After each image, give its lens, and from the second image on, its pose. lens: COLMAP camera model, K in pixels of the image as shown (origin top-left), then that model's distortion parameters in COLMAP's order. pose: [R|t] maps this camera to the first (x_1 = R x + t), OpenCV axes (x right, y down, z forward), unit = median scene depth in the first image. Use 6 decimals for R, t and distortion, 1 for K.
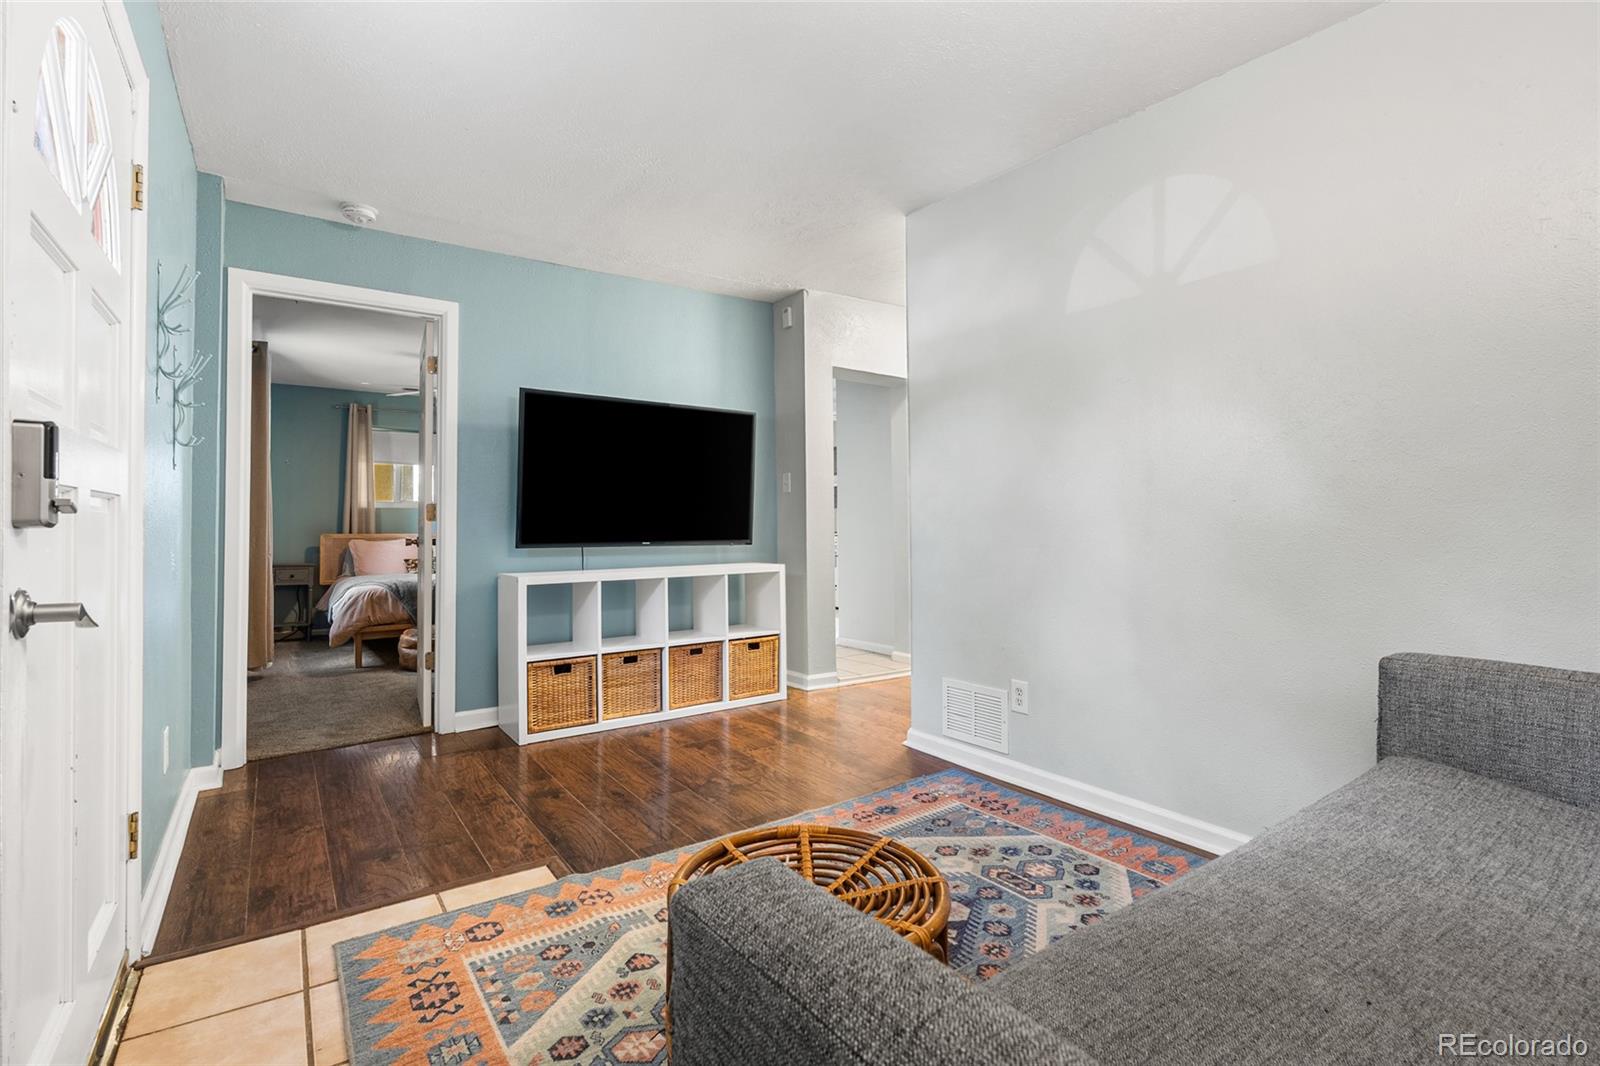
lens RADIAL K [[715.1, 0, 792.2], [0, 715.1, 508.8], [0, 0, 1]] dist [-0.005656, 0.000906]
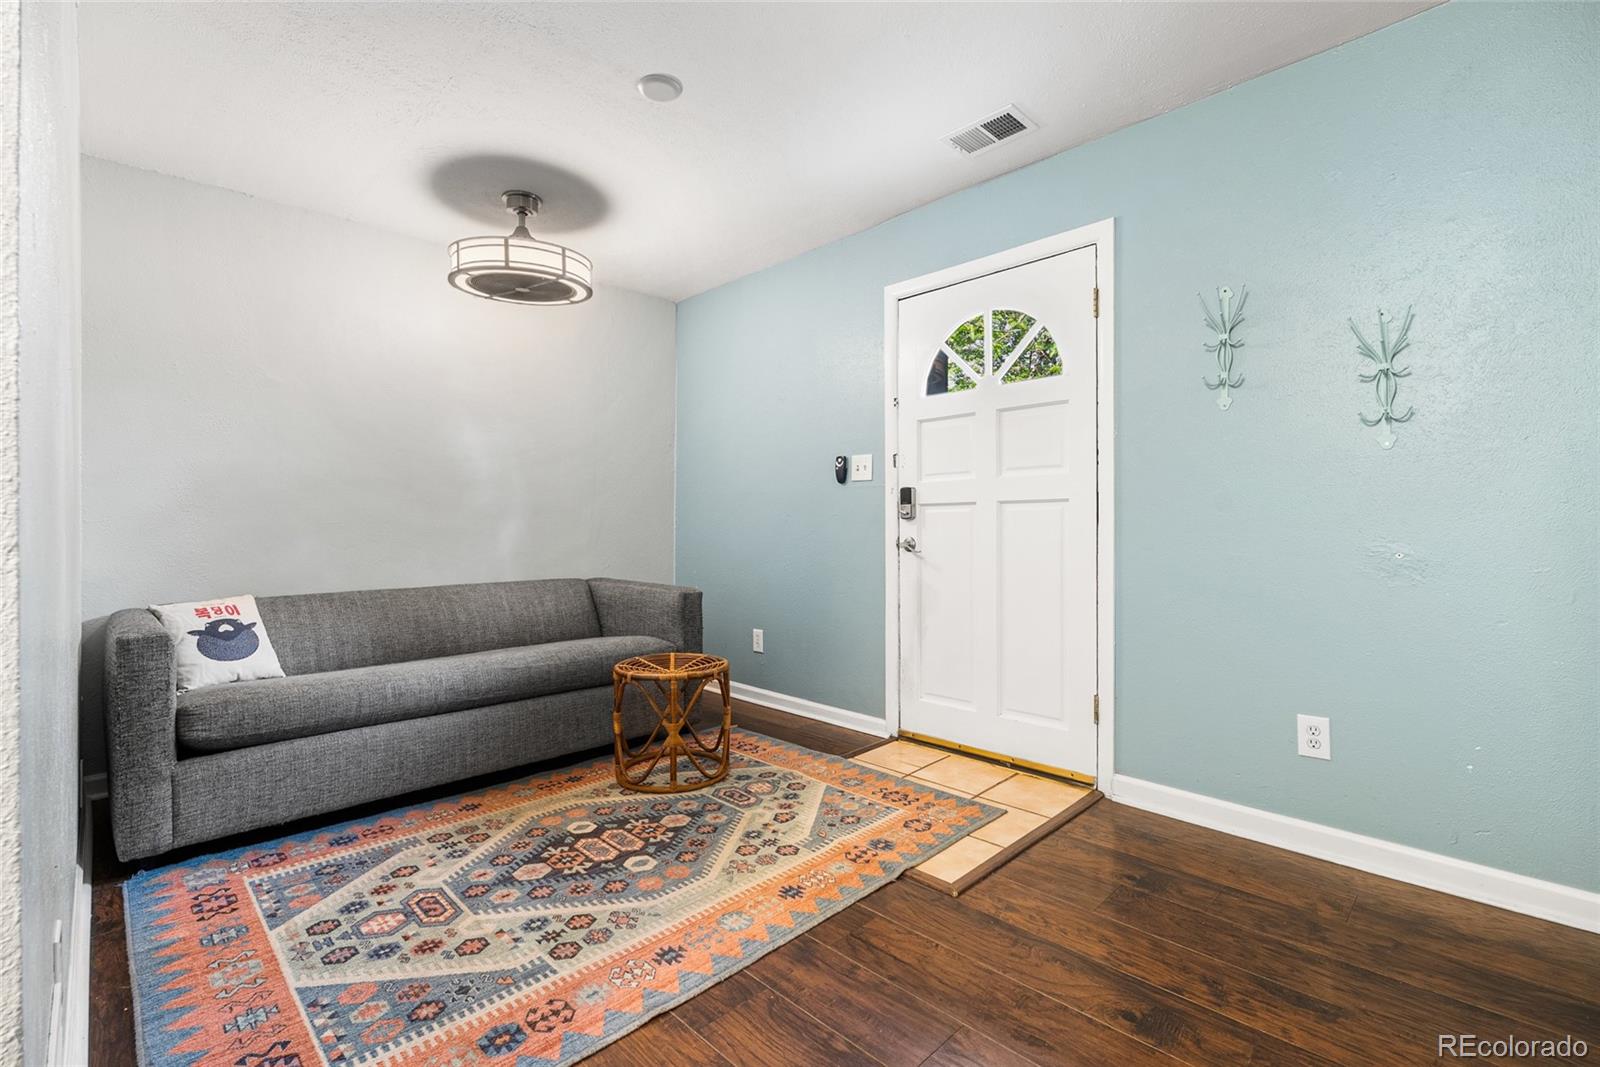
lens RADIAL K [[715.1, 0, 800.3], [0, 715.1, 526.0], [0, 0, 1]] dist [-0.005656, 0.000906]
pose [[-0.985853, 0.005345, -0.167530, -0.000753], [0.009538, 0.999661, -0.024238, 0.063810], [0.167343, -0.025493, -0.985569, 2.007974]]
